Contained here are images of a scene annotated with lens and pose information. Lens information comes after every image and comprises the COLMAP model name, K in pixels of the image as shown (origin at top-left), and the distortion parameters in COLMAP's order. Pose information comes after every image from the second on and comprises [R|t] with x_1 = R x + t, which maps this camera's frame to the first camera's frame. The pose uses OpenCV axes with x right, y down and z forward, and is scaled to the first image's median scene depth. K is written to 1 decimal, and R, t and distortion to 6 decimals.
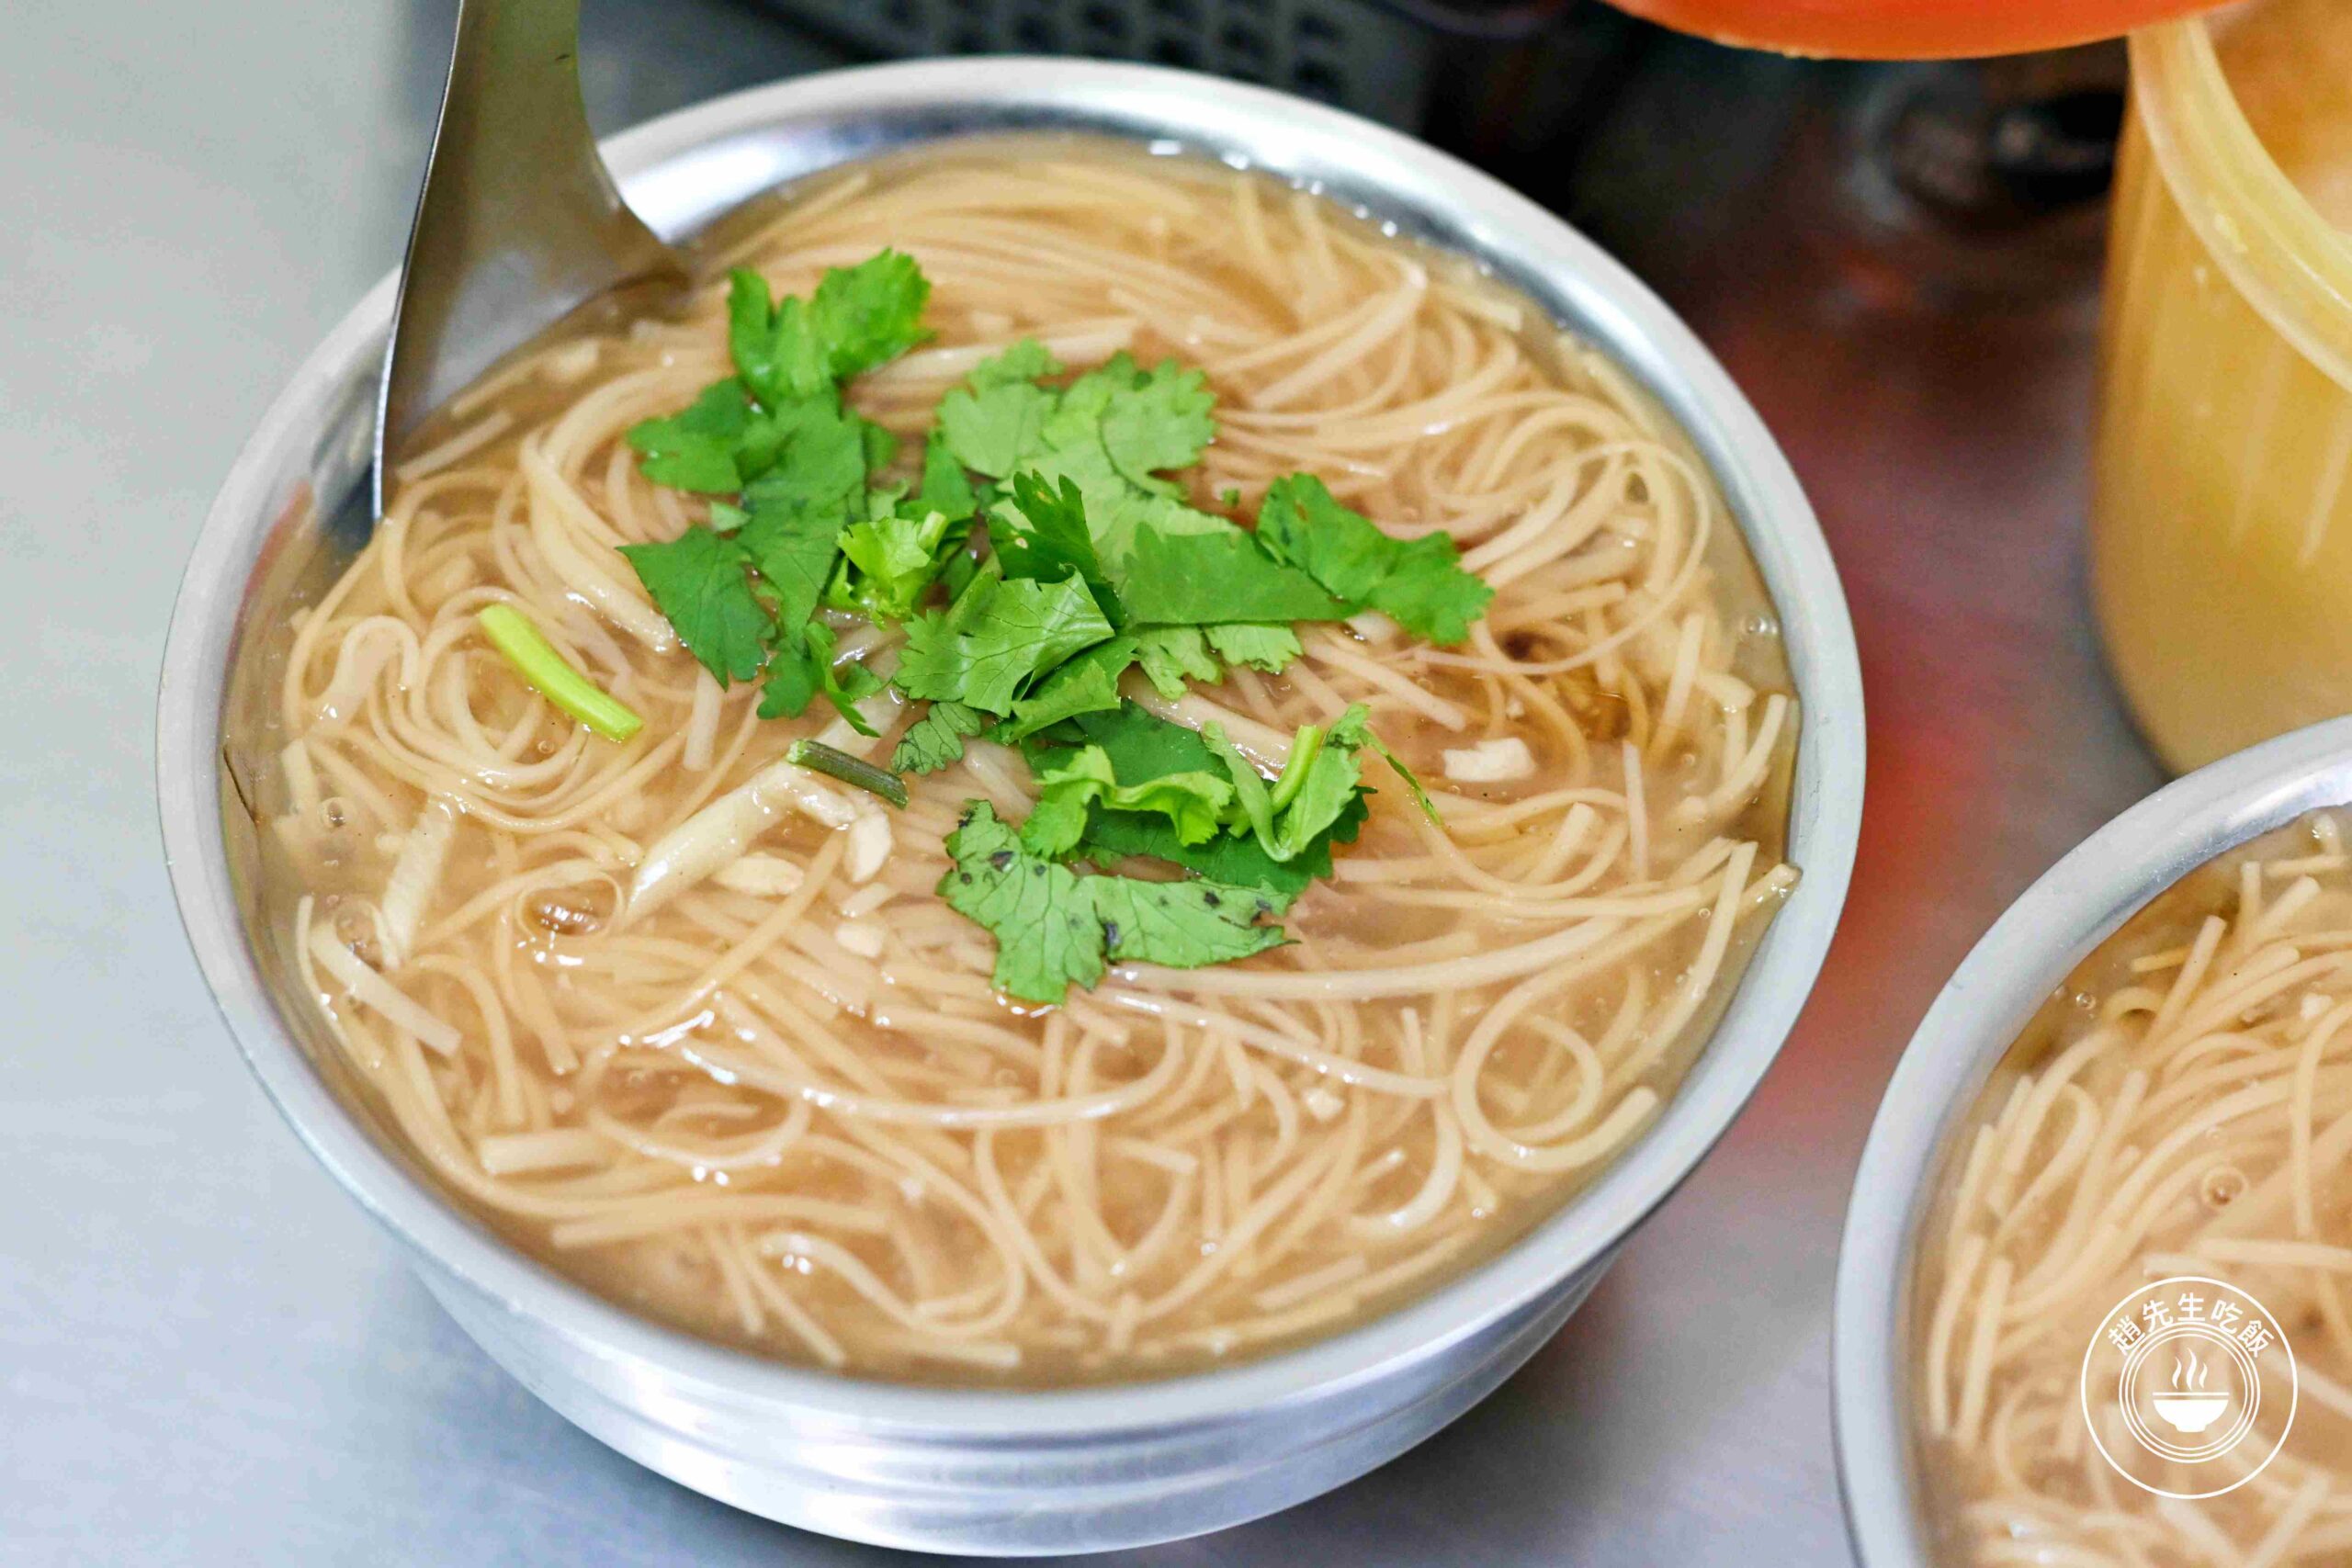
lens RADIAL K [[5131.6, 0, 1176.0], [0, 5131.6, 784.0], [0, 0, 1]] dist [-0.013335, 0.353991]
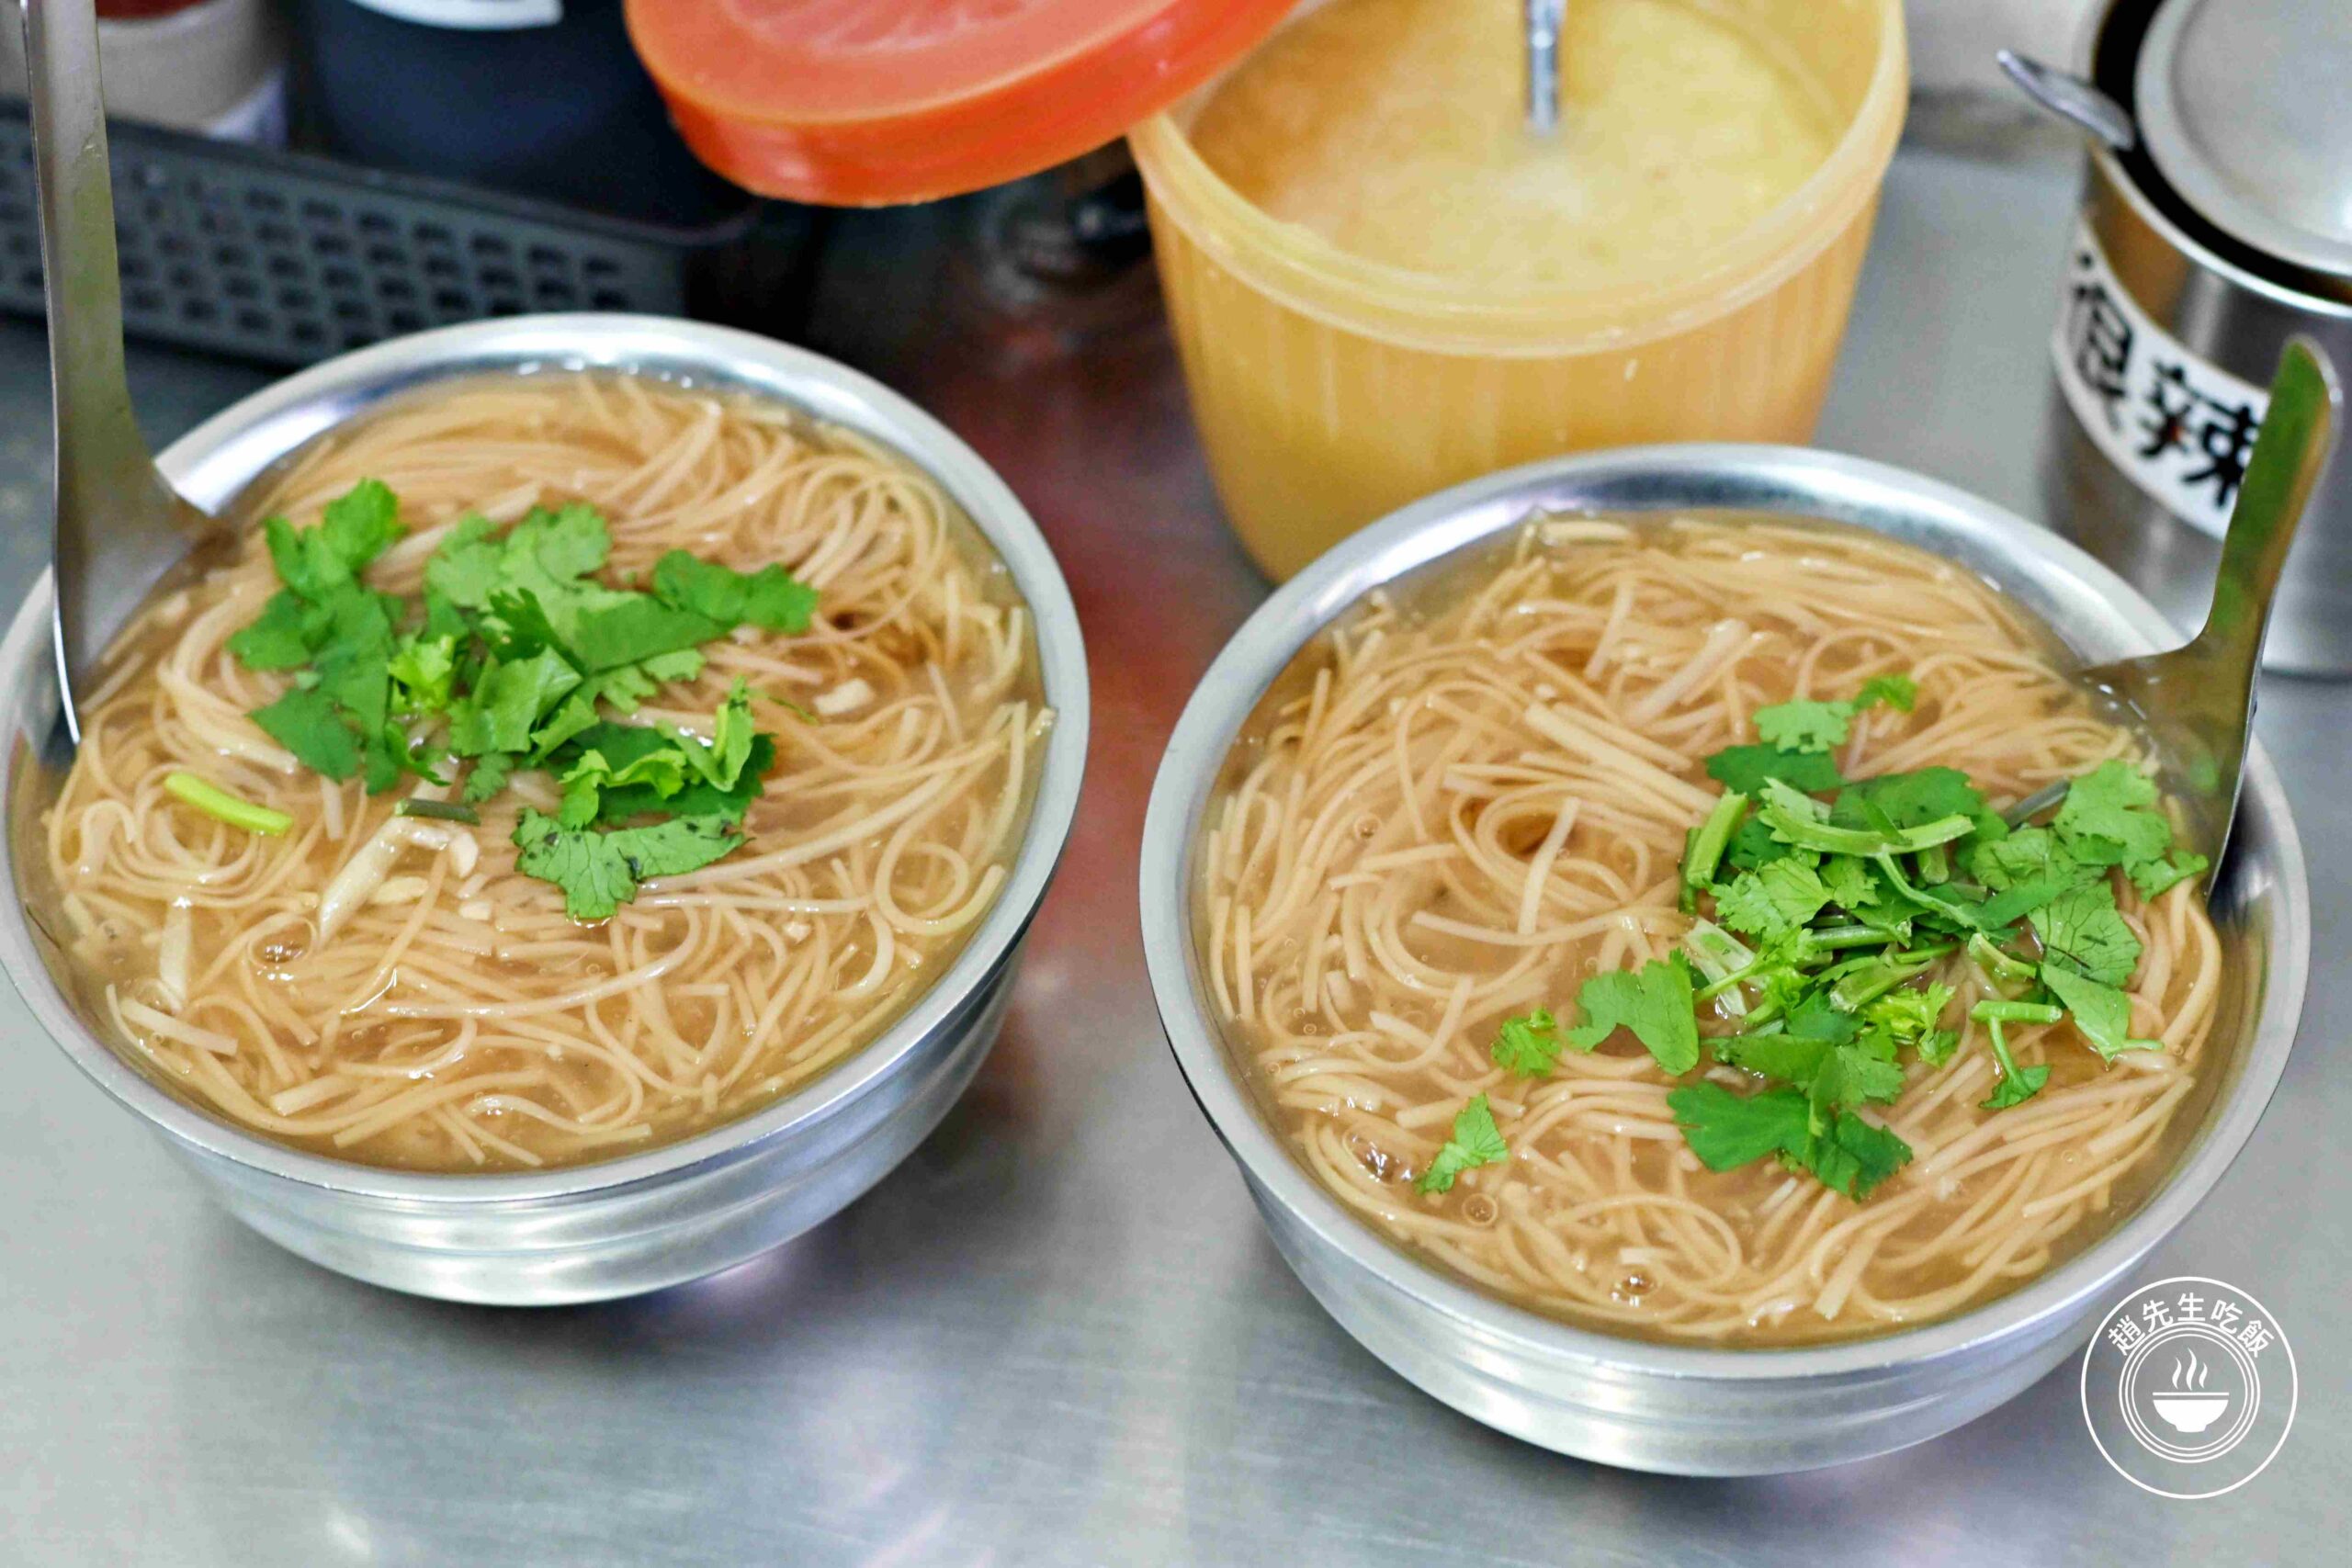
lens RADIAL K [[5446.3, 0, 1176.0], [0, 5446.3, 784.0], [0, 0, 1]] dist [-0.068505, 0.349438]
pose [[0.957797, -0.260968, 0.120499, -0.046385], [0.266467, 0.963321, -0.031750, 0.098808], [-0.107794, 0.062519, 0.992206, -0.615755]]
